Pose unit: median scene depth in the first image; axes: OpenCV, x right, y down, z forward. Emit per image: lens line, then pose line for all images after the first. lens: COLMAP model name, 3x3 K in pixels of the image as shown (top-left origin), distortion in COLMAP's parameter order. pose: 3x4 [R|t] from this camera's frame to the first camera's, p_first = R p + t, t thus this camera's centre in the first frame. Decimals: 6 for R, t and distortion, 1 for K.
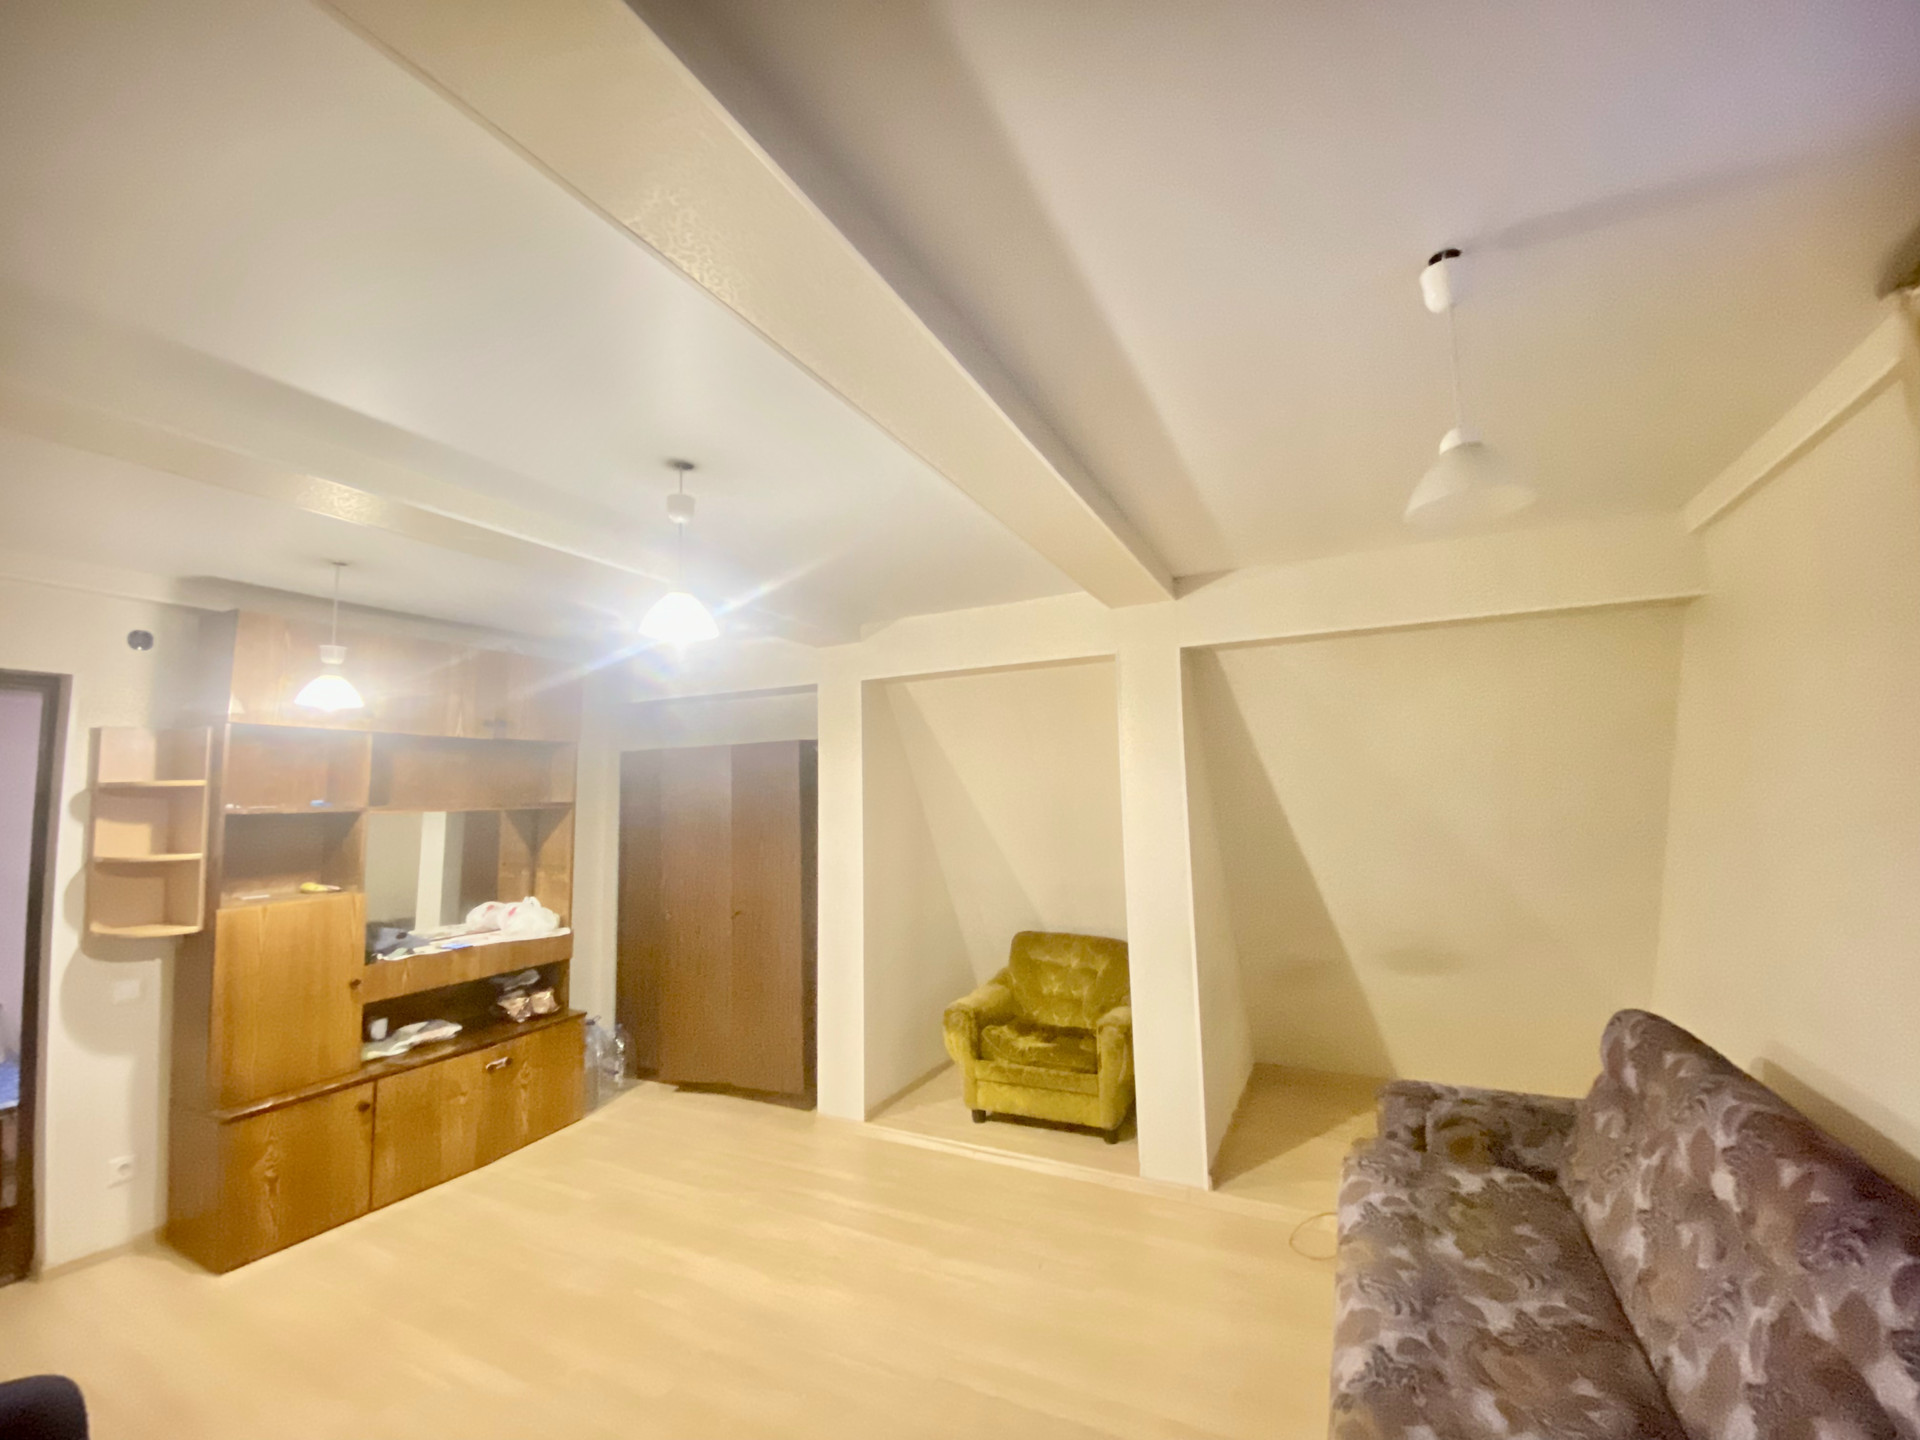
lens RADIAL K [[774.1, 0, 957.9], [0, 774.1, 722.3], [0, 0, 1]] dist [0.027615, -0.020190]
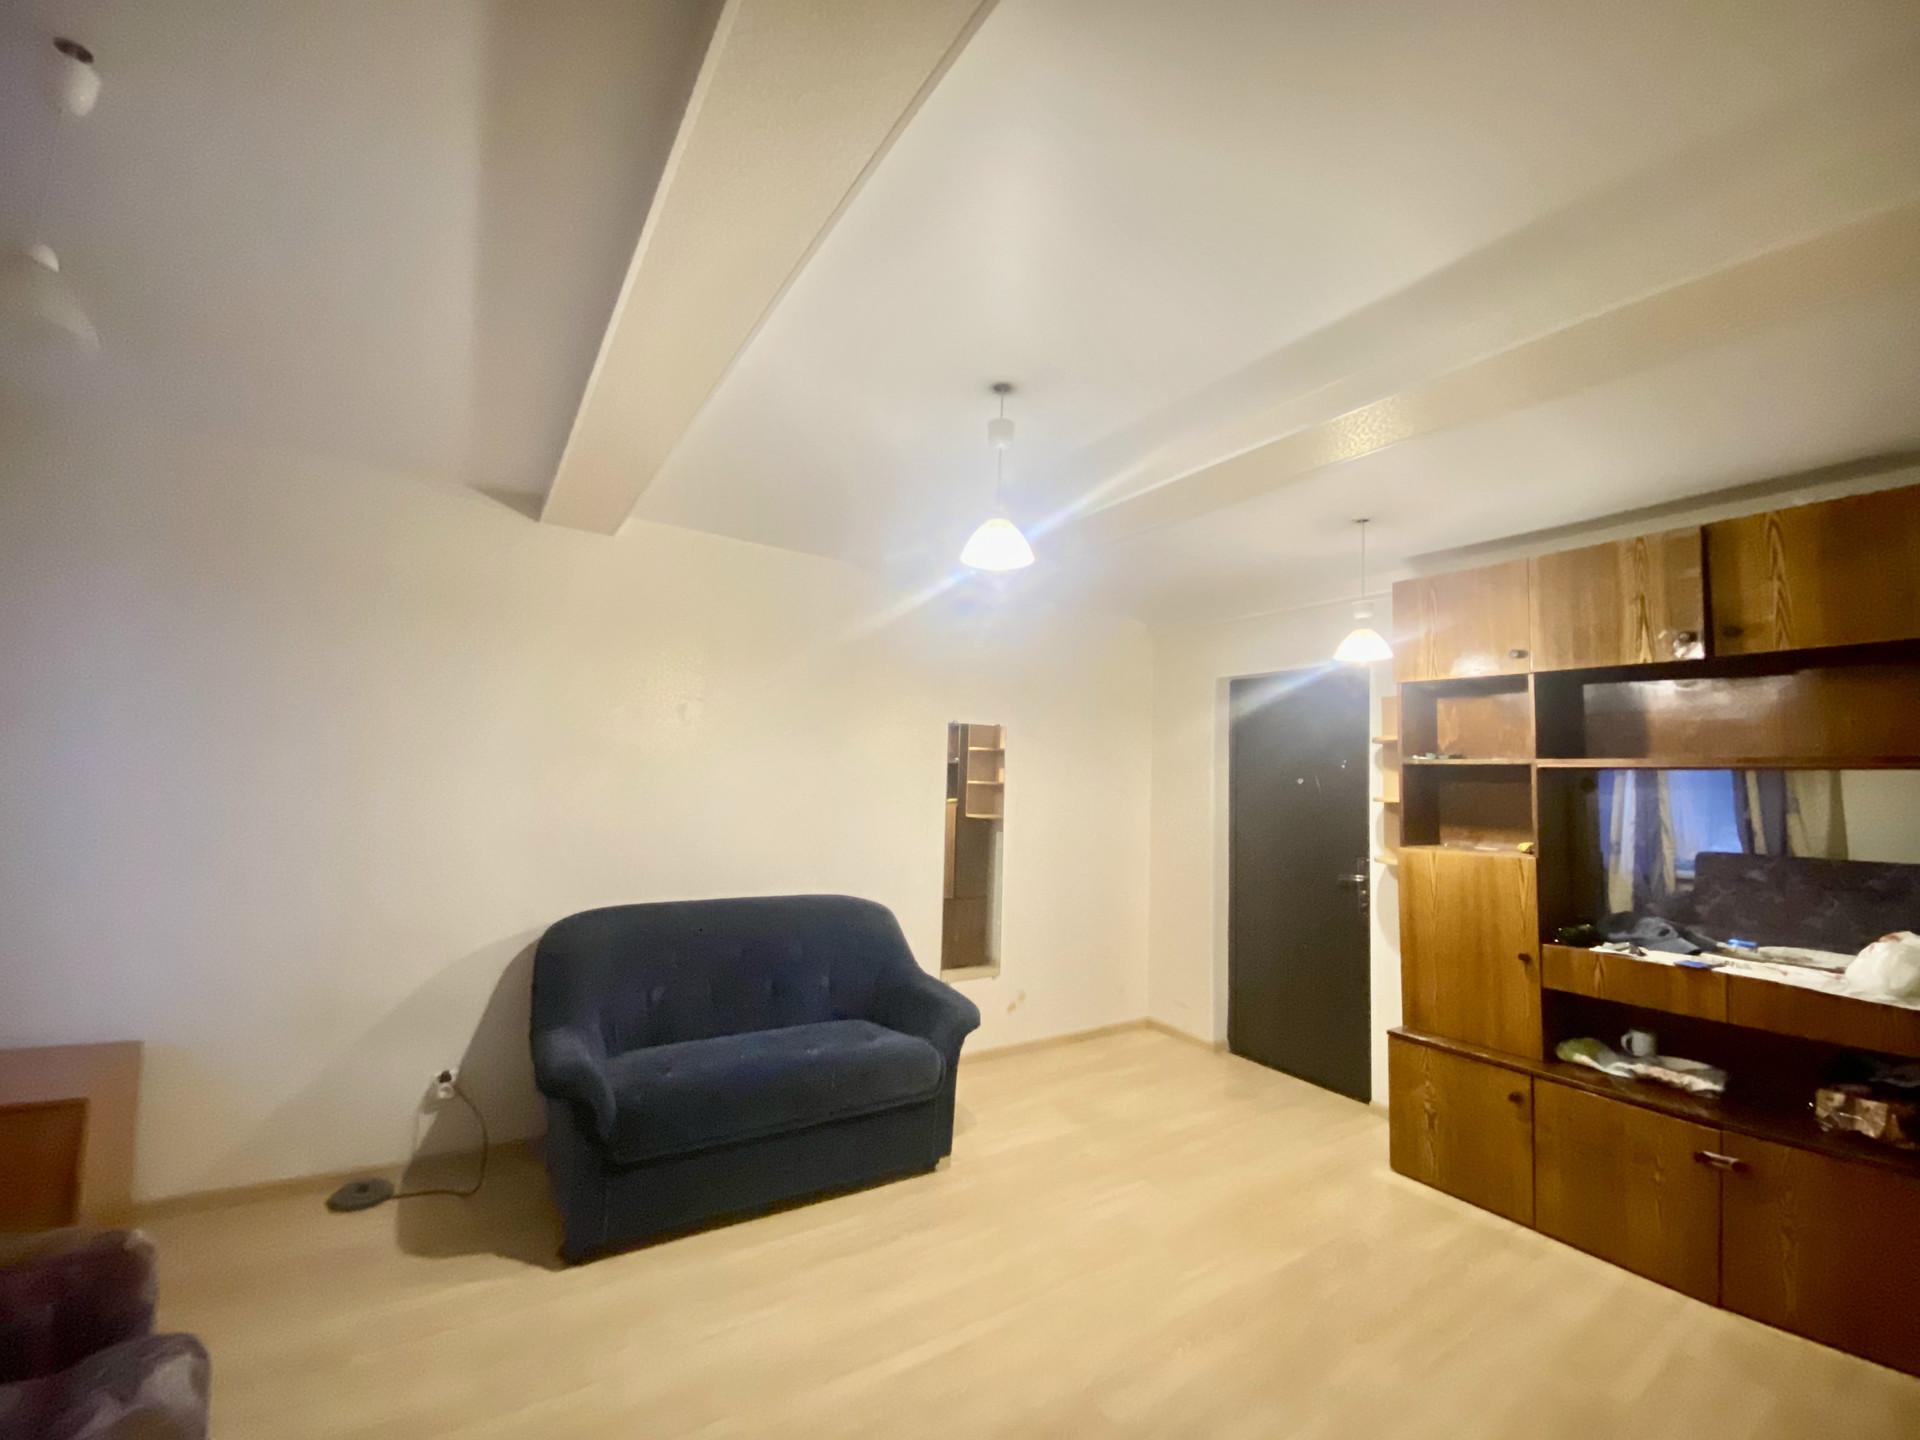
lens RADIAL K [[774.1, 0, 957.9], [0, 774.1, 722.3], [0, 0, 1]] dist [0.027615, -0.020190]
pose [[-0.499052, -0.061051, -0.864419, 0.353744], [0.061525, 0.992502, -0.105617, 0.133875], [0.864385, -0.105891, -0.491554, 0.981356]]
